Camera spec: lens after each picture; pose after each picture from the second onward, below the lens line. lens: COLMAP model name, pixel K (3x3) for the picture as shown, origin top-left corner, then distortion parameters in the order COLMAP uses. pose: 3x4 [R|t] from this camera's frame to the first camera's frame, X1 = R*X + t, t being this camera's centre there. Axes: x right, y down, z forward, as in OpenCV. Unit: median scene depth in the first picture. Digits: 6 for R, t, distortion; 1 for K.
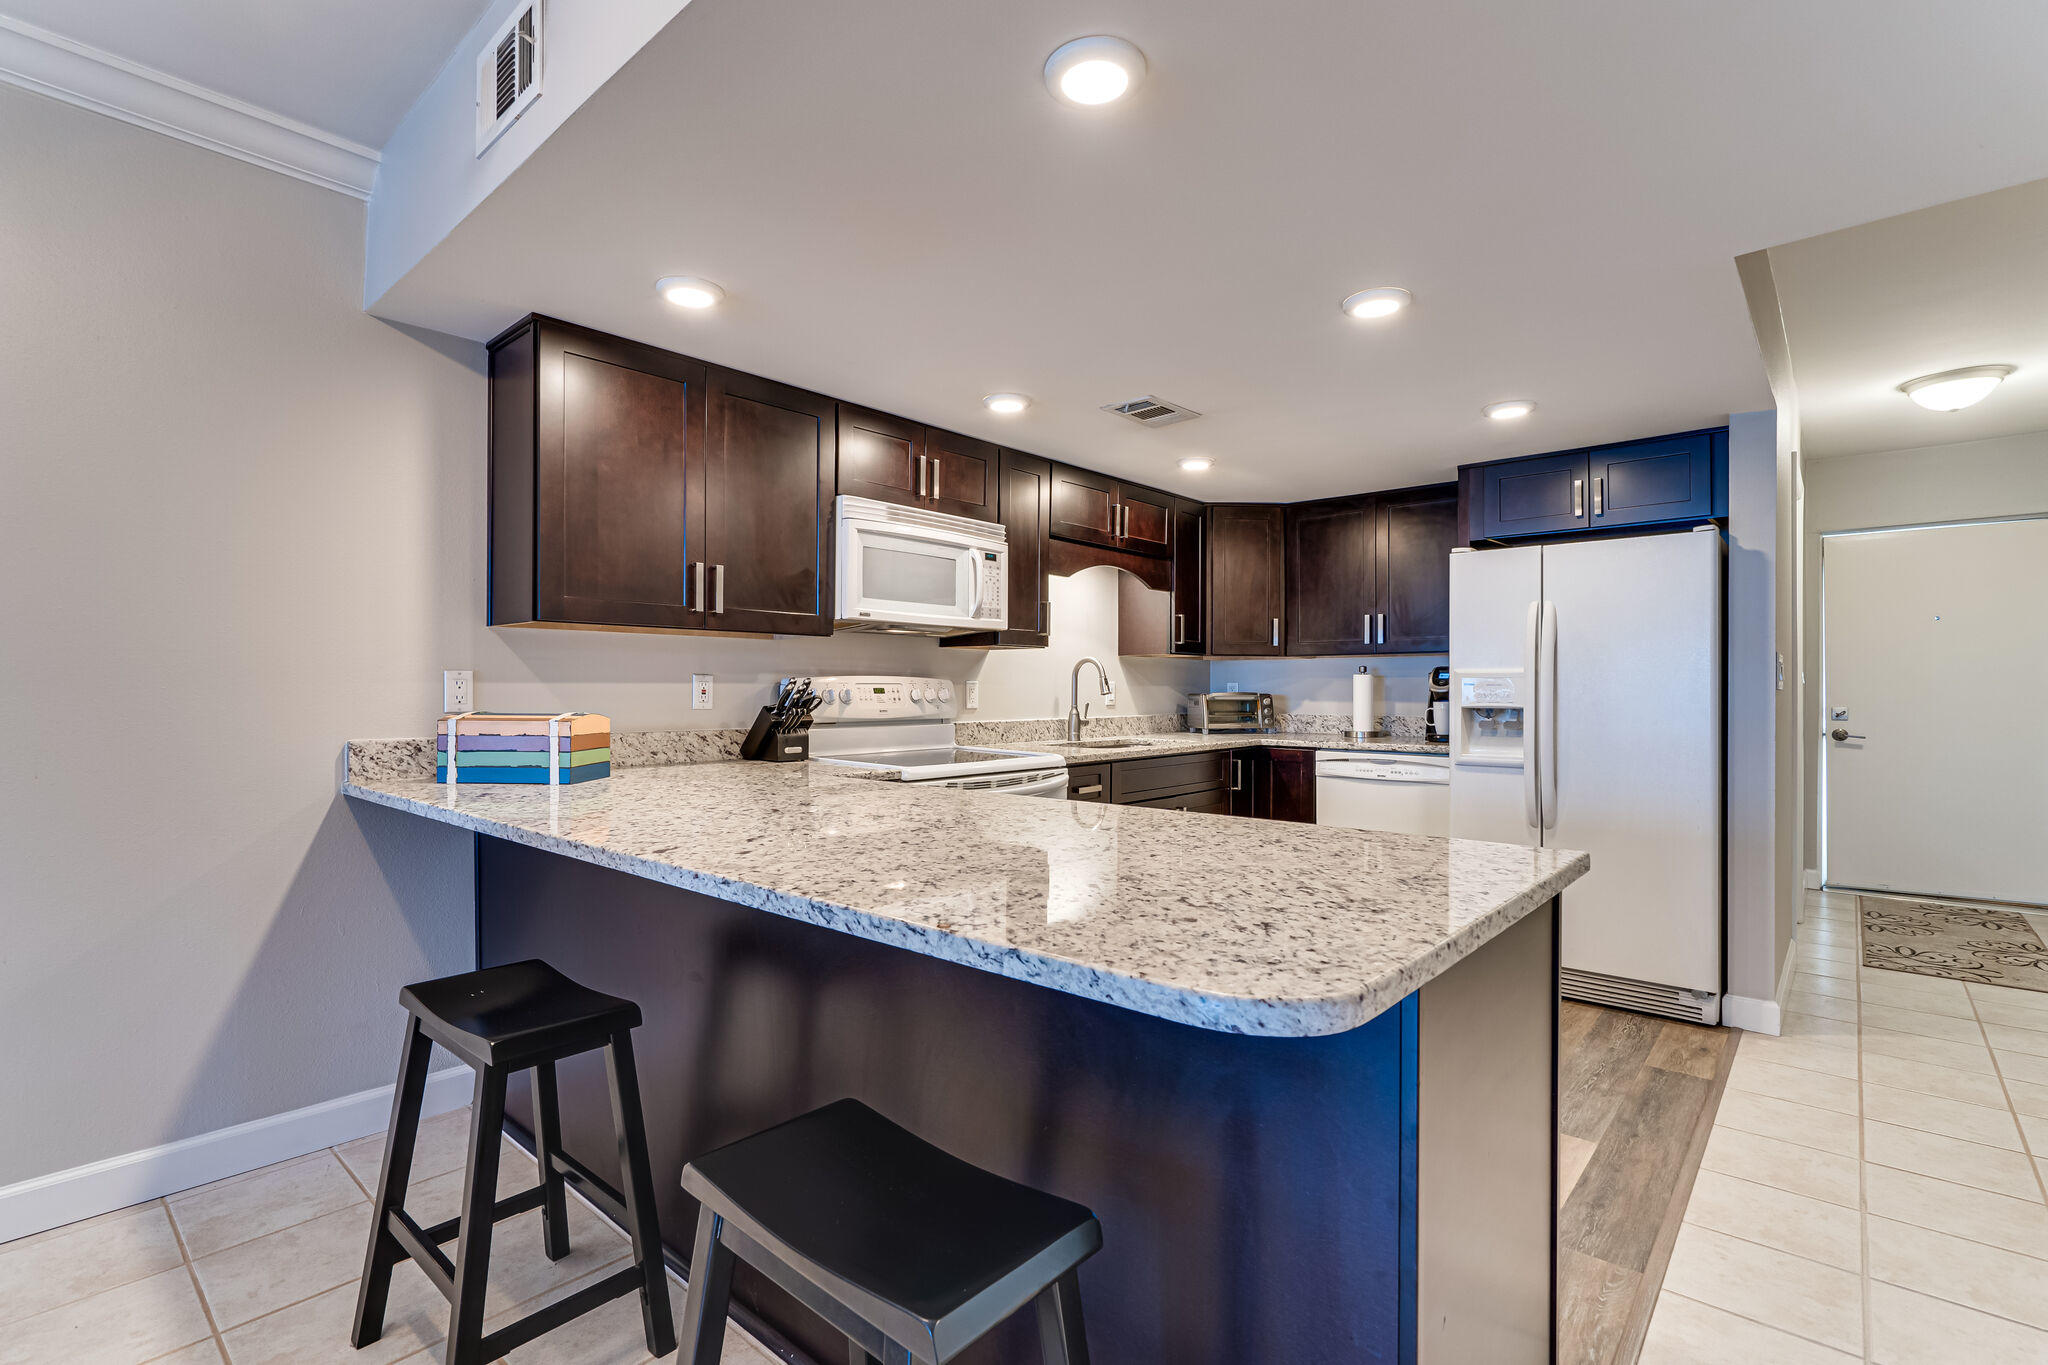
lens RADIAL K [[964.0, 0, 1030.4], [0, 964.0, 691.6], [0, 0, 1]] dist [-0.007765, 0.005692]
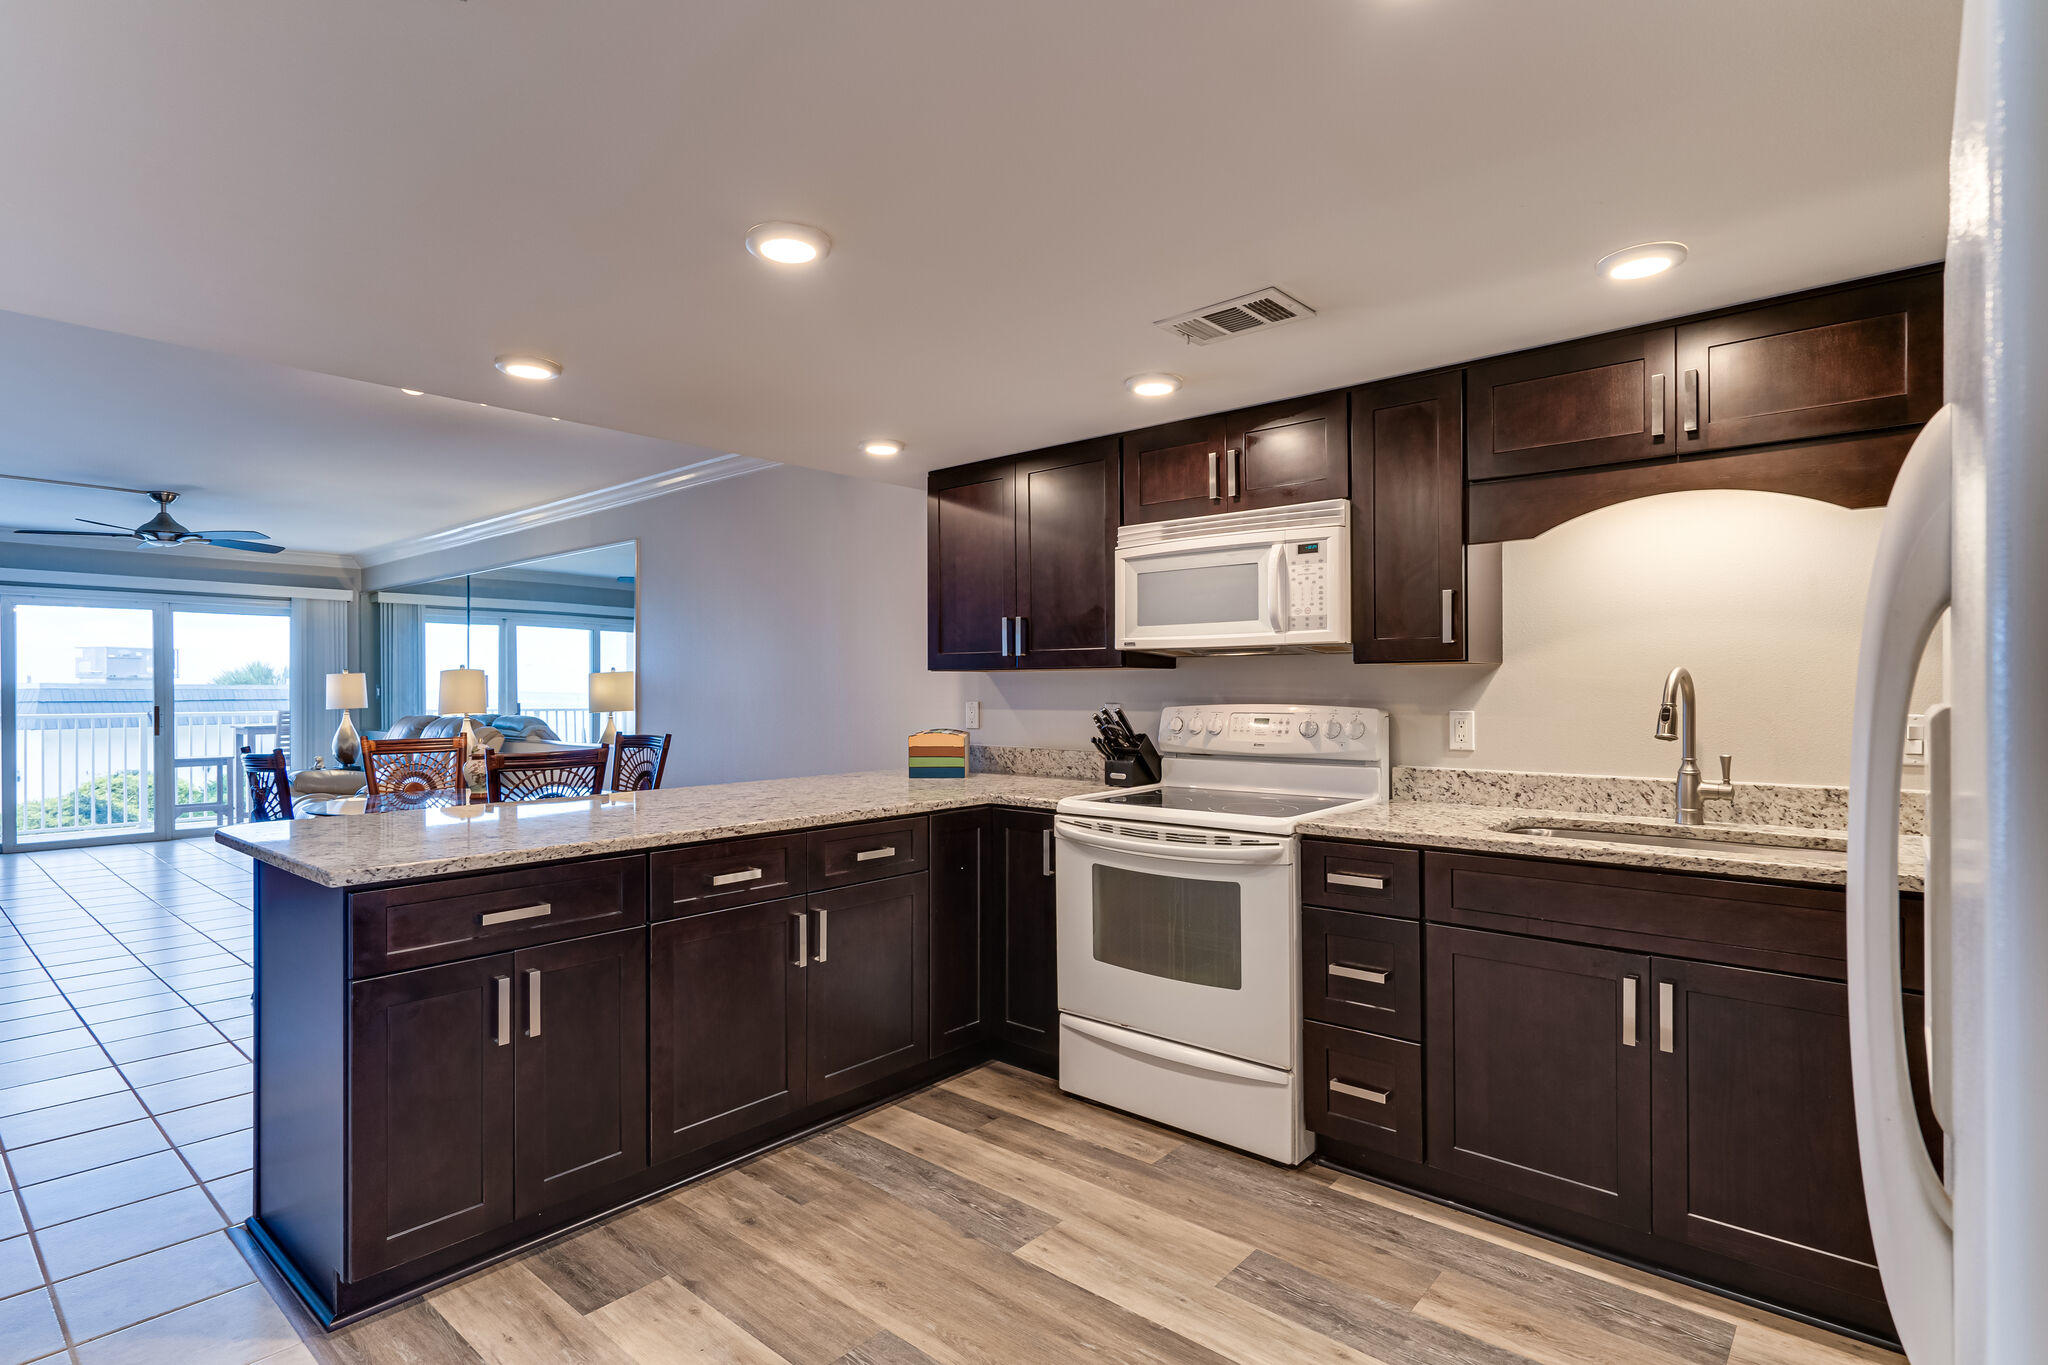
lens RADIAL K [[1029.8, 0, 992.2], [0, 1029.8, 687.1], [0, 0, 1]] dist [0.015256, -0.002029]
pose [[-0.015337, -0.004915, -0.999870, 0.763393], [-0.001157, 0.999987, -0.004898, -0.026552], [0.999882, 0.001082, -0.015343, 0.758635]]
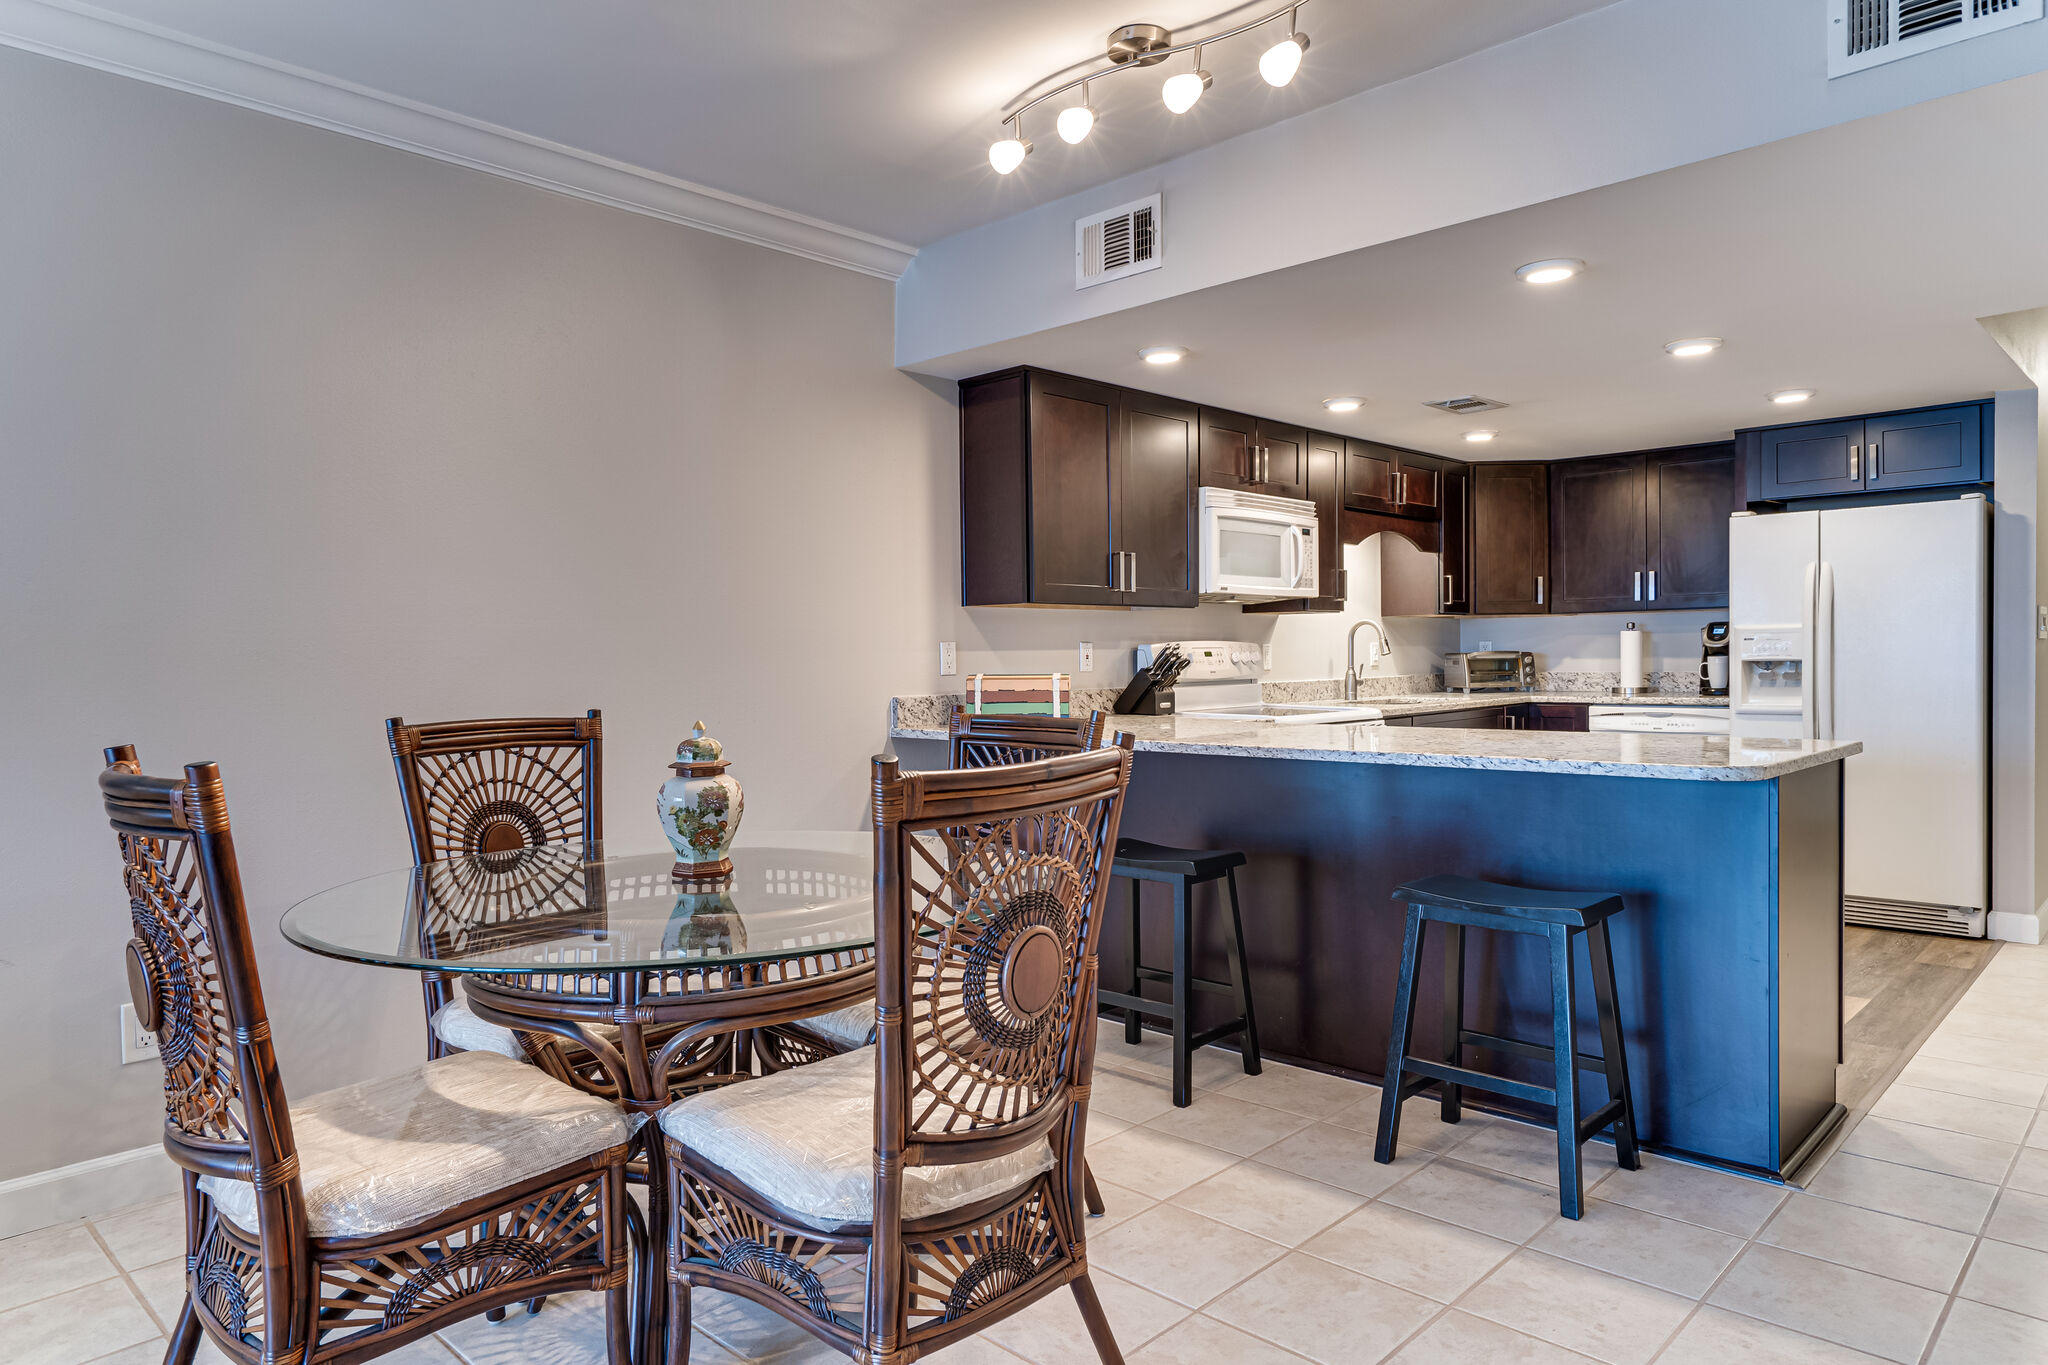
lens RADIAL K [[1305.8, 0, 1024.1], [0, 1305.8, 691.9], [0, 0, 1]] dist [0.018555, -0.013560]
pose [[0.998894, -0.015355, -0.044435, -0.298683], [0.016486, 0.999547, 0.025195, 0.001237], [0.044028, -0.025899, 0.998695, -0.517905]]
